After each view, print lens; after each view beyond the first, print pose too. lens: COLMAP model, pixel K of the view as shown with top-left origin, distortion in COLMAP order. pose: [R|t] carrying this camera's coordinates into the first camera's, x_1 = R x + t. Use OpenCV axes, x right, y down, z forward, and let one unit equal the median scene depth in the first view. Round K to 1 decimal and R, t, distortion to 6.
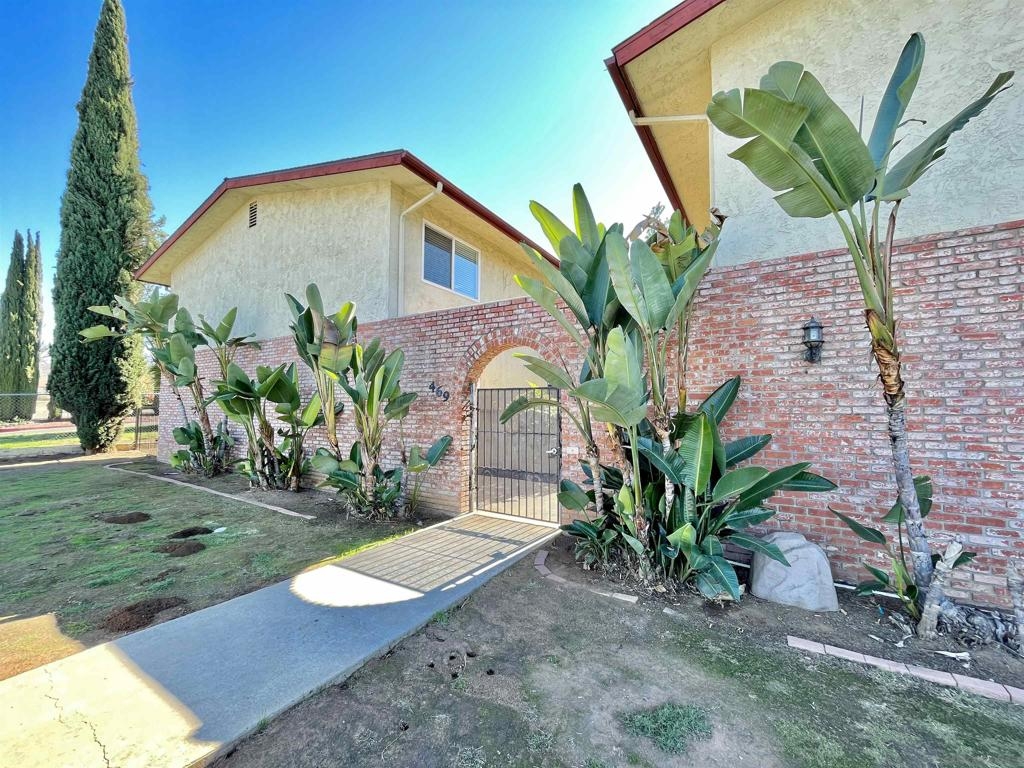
lens RADIAL K [[411.4, 0, 513.1], [0, 411.4, 385.0], [0, 0, 1]] dist [-0.002730, -0.000010]
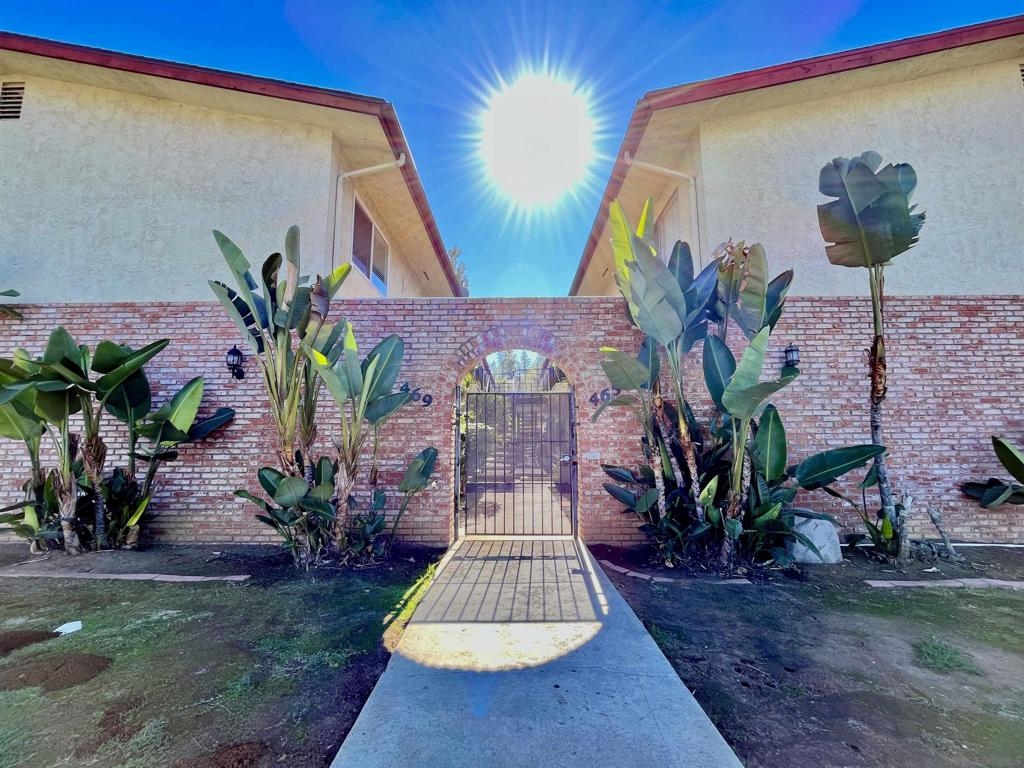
lens RADIAL K [[411.4, 0, 512.8], [0, 411.4, 385.0], [0, 0, 1]] dist [-0.002730, -0.000010]
pose [[0.858053, 0.060157, 0.510026, -0.652861], [-0.020970, 0.996392, -0.082243, 0.090576], [-0.513134, 0.059873, 0.856218, 0.294657]]
